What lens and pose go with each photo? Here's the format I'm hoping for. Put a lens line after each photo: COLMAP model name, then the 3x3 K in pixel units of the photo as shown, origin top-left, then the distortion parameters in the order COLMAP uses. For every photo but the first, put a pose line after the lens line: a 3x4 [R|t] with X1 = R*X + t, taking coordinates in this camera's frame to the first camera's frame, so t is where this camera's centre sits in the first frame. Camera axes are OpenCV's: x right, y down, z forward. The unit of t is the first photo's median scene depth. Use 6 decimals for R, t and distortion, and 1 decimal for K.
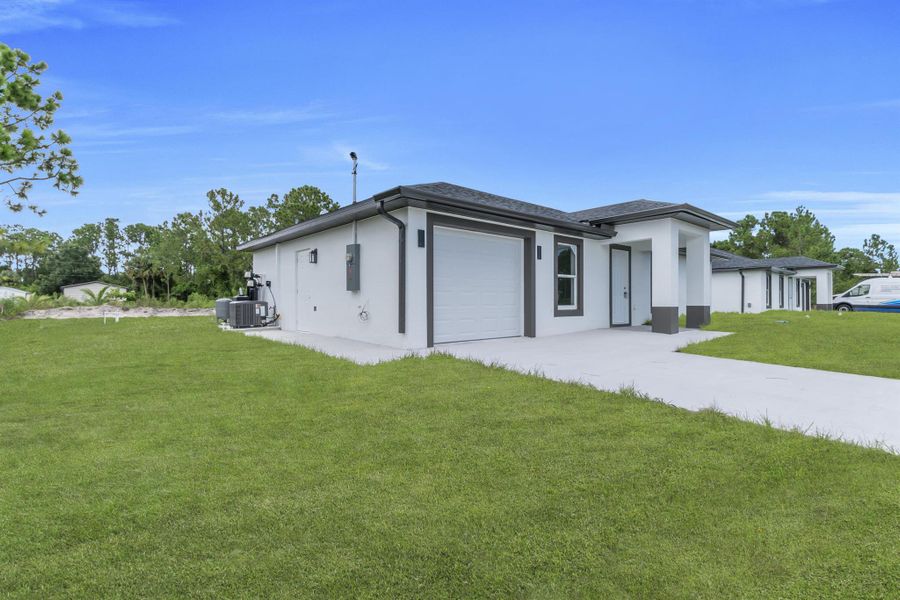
lens RADIAL K [[434.3, 0, 453.7], [0, 434.3, 299.4], [0, 0, 1]] dist [0.009705, -0.003527]
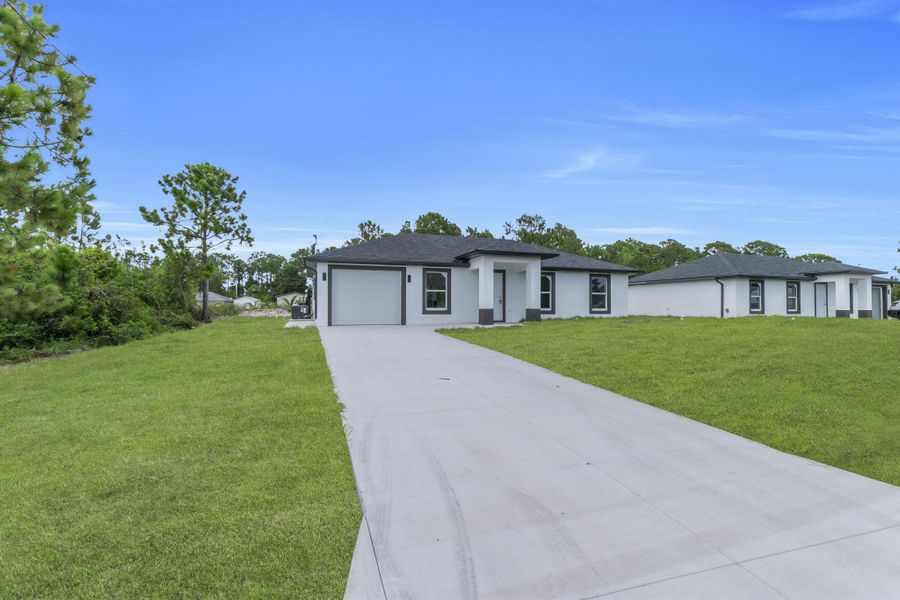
lens RADIAL K [[434.3, 0, 451.5], [0, 434.3, 301.7], [0, 0, 1]] dist [0.009705, -0.003527]
pose [[0.923530, -0.001406, -0.383523, 0.626507], [-0.001611, 0.999970, -0.007544, 0.001361], [0.383522, 0.007585, 0.923501, -0.363073]]
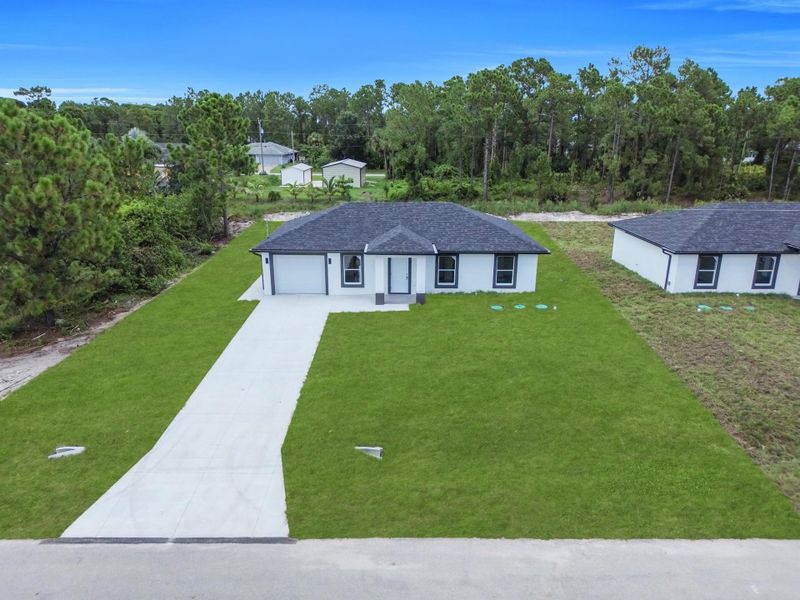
lens RADIAL K [[574.6, 0, 397.0], [0, 574.6, 303.4], [0, 0, 1]] dist [0.057318, -0.005041]
pose [[0.744821, 0.202823, -0.635692, 1.489081], [-0.001870, 0.953315, 0.301972, -0.496148], [0.667262, -0.223726, 0.710428, -0.615766]]
